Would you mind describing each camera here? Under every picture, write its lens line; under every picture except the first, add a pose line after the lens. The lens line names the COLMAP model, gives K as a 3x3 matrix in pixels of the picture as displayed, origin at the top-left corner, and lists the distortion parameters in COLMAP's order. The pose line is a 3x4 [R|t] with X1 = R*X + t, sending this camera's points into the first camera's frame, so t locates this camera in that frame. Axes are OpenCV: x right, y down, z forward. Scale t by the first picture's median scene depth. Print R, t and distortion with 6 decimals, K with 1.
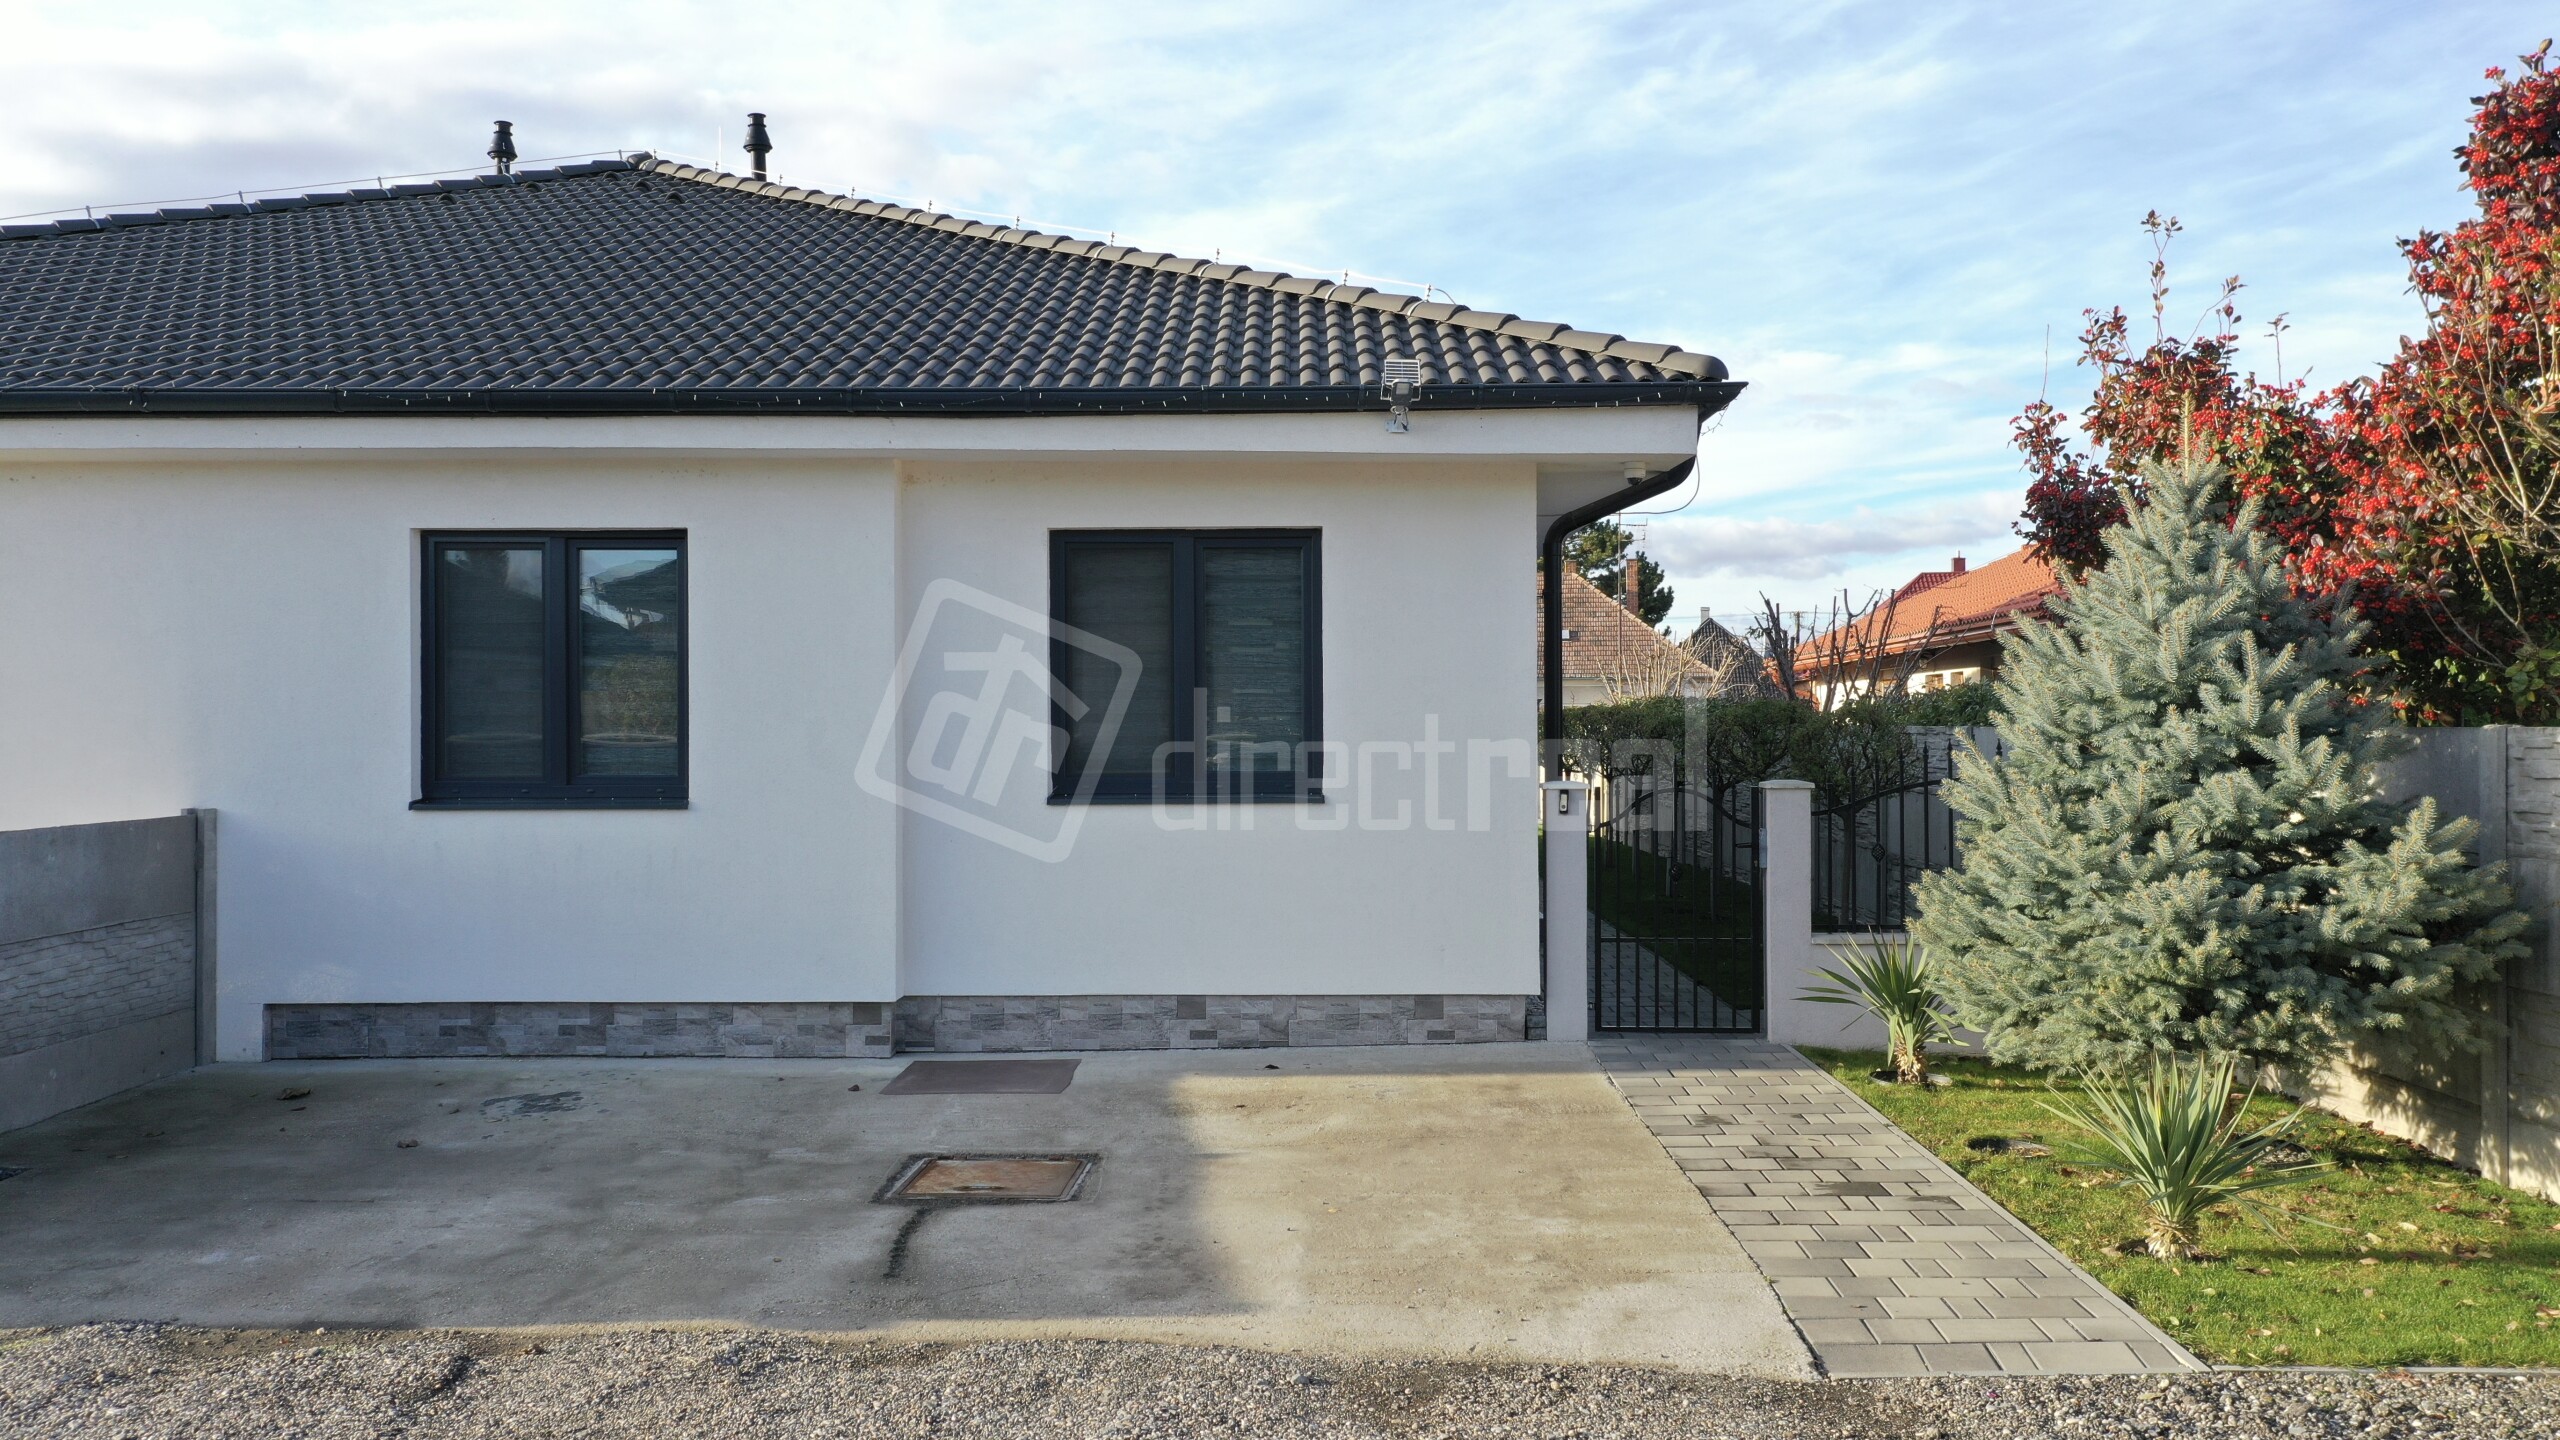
lens RADIAL K [[2031.6, 0, 1266.2], [0, 2031.6, 717.6], [0, 0, 1]] dist [0.006511, 0.005772]
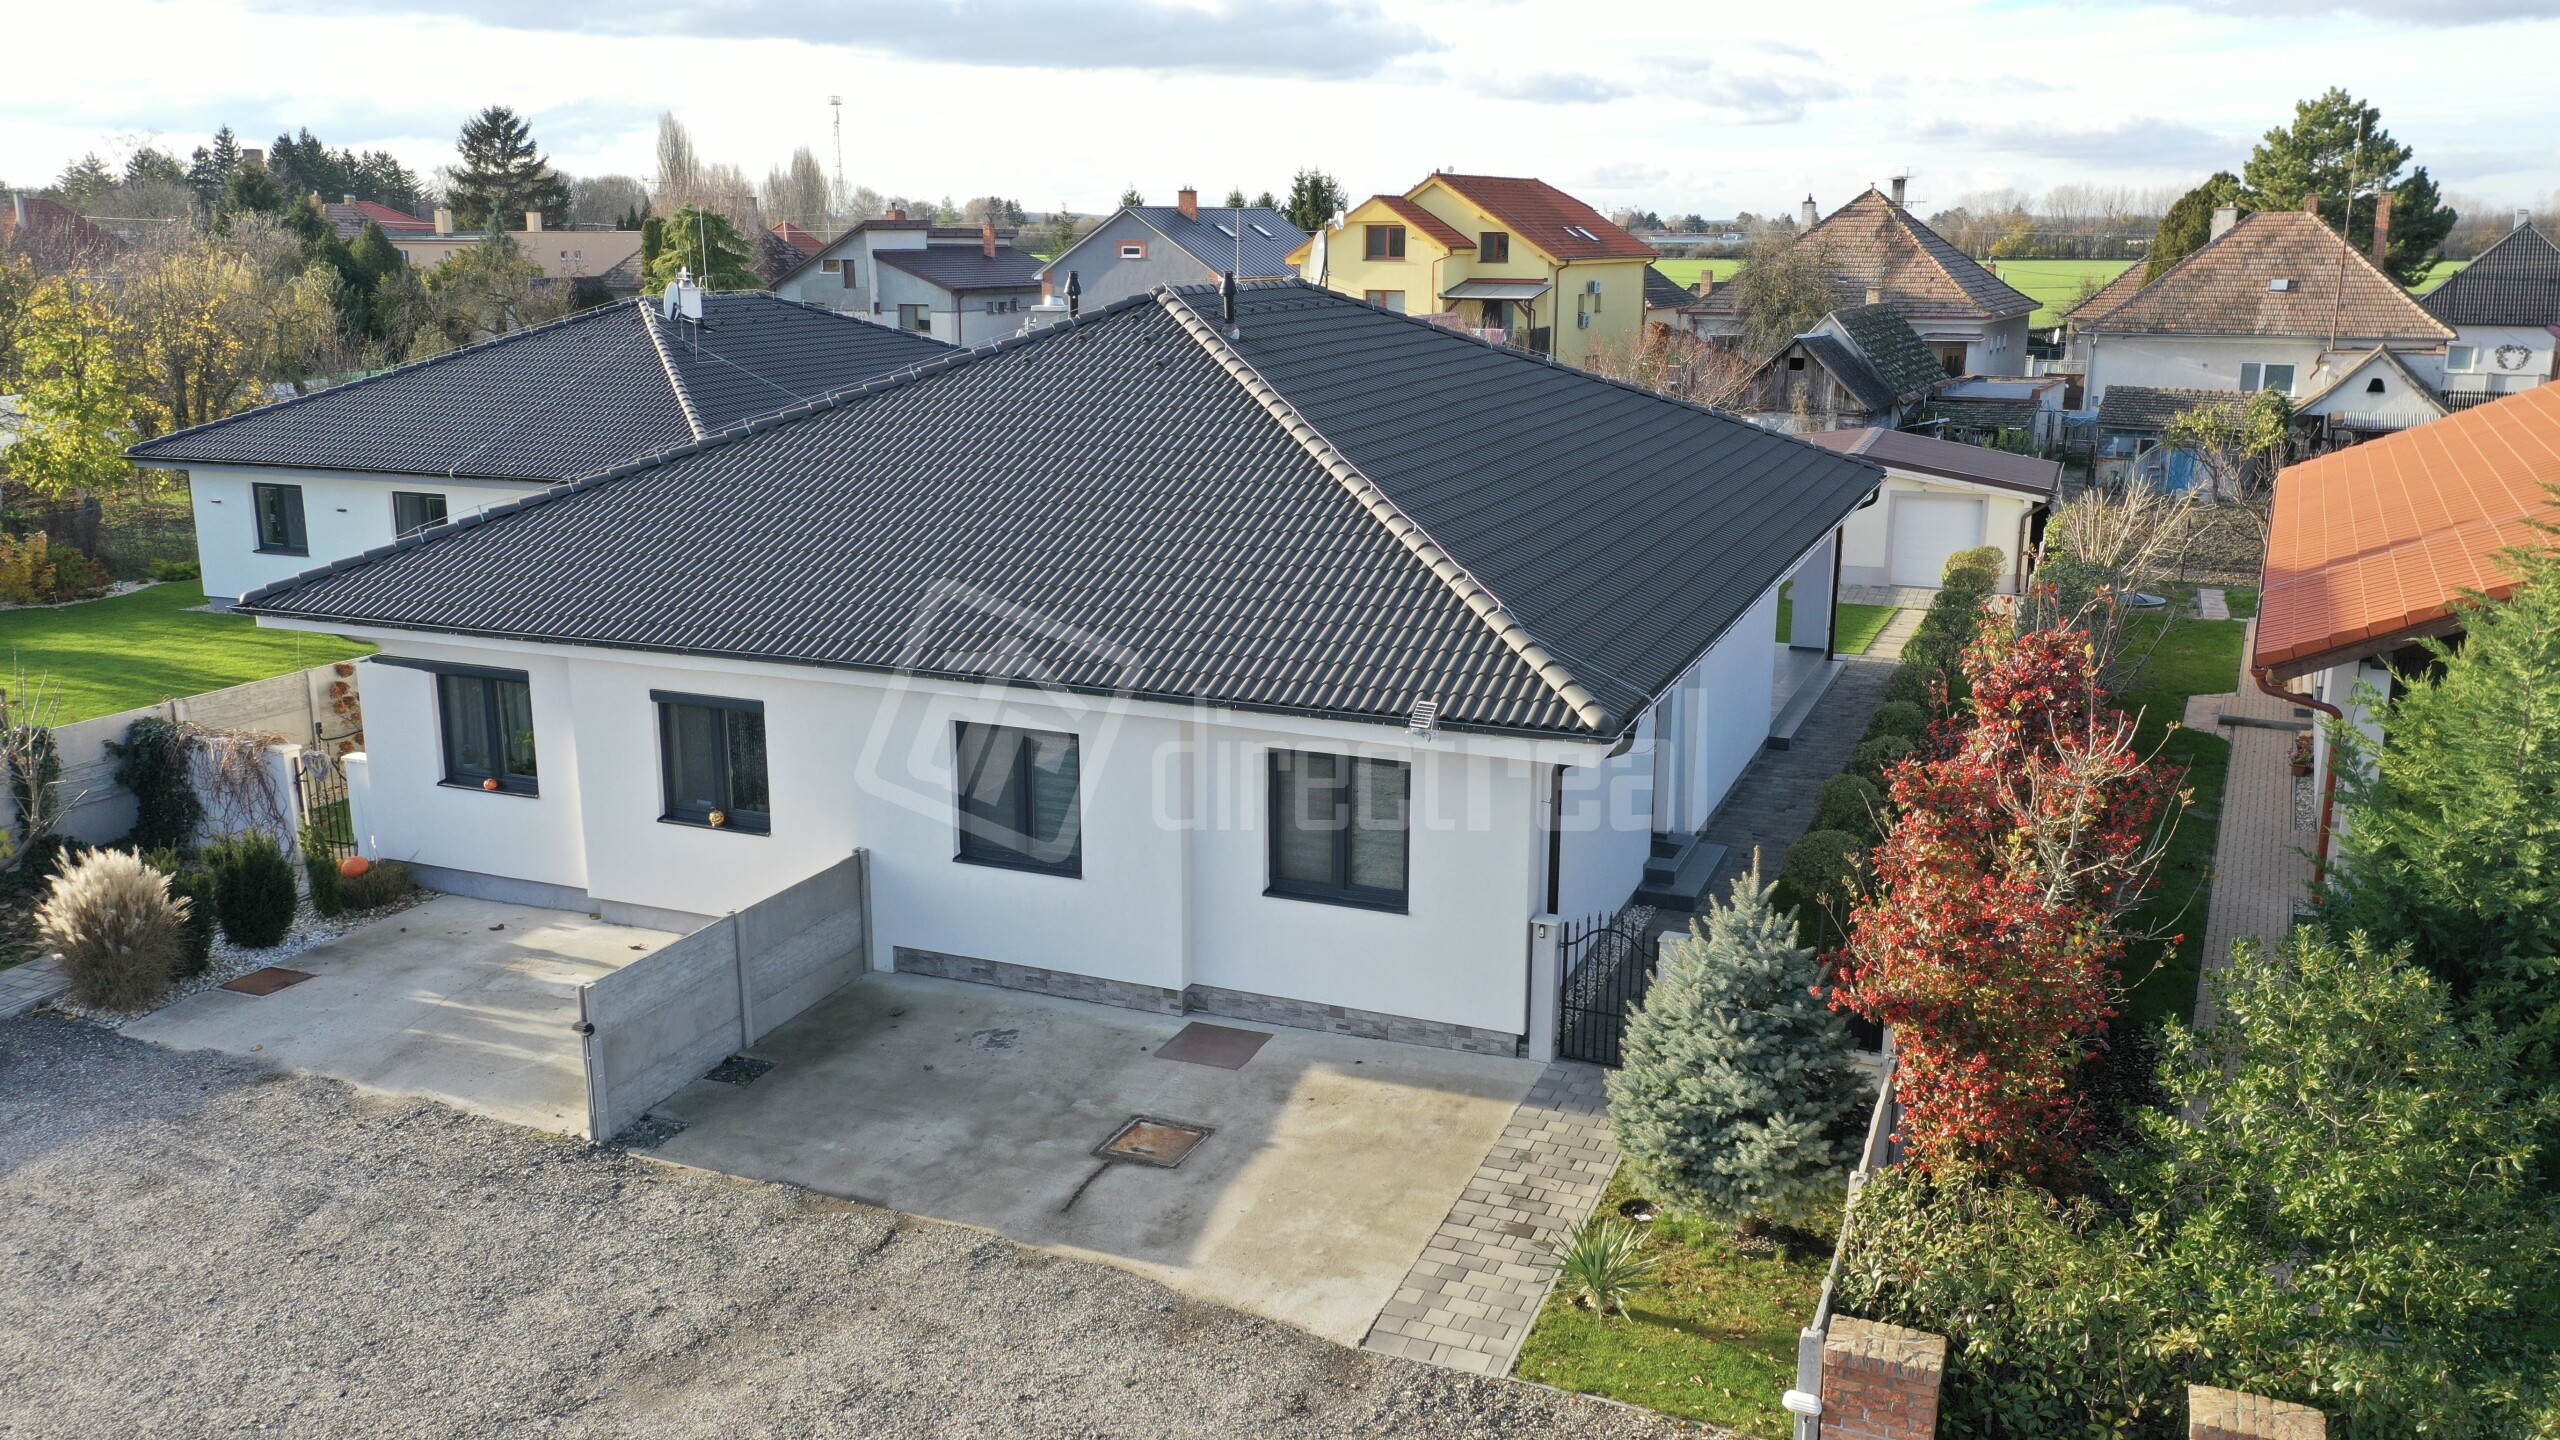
lens RADIAL K [[2031.6, 0, 1269.6], [0, 2031.6, 714.2], [0, 0, 1]] dist [0.006511, 0.005772]
pose [[0.926820, 0.091406, -0.364212, 0.541303], [-0.001396, 0.970753, 0.240077, -0.547903], [0.375505, -0.221999, 0.899840, -0.587738]]
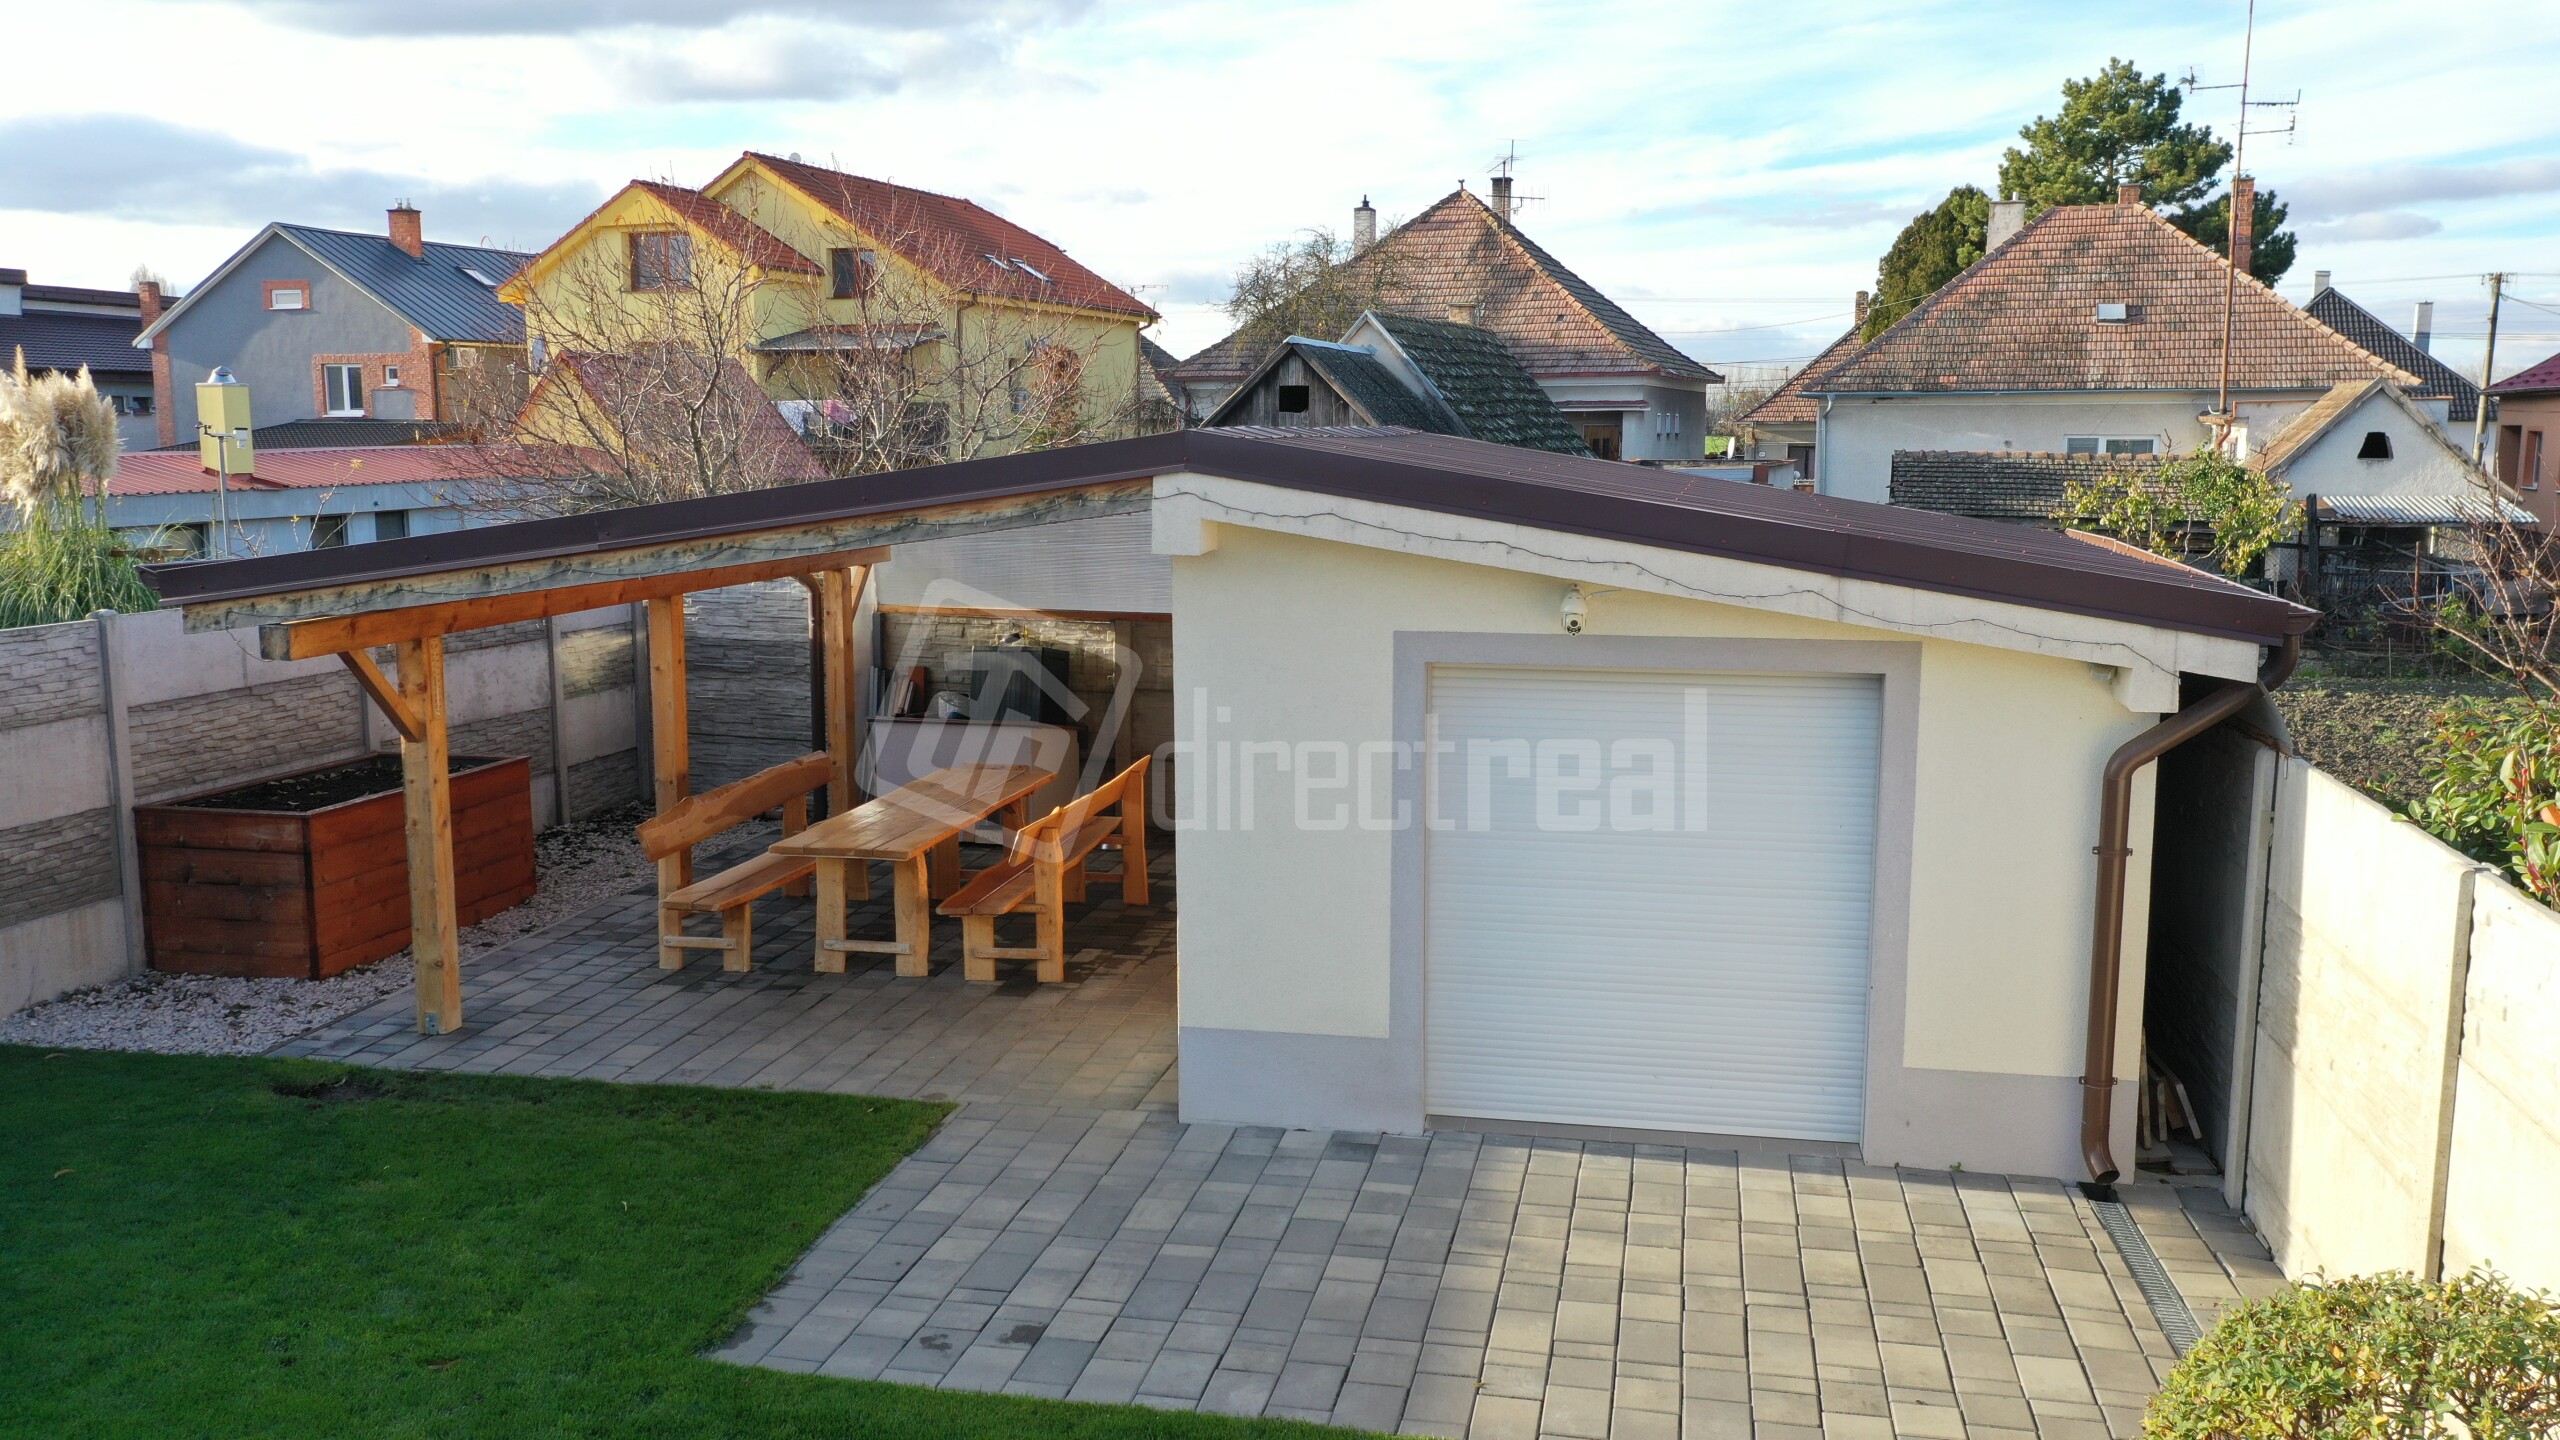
lens RADIAL K [[2031.6, 0, 1289.5], [0, 2031.6, 715.6], [0, 0, 1]] dist [0.006511, 0.005772]
pose [[0.978404, 0.033499, -0.203971, 0.290588], [-0.002603, 0.988699, 0.149892, -0.101684], [0.206687, -0.146124, 0.967434, 2.807761]]
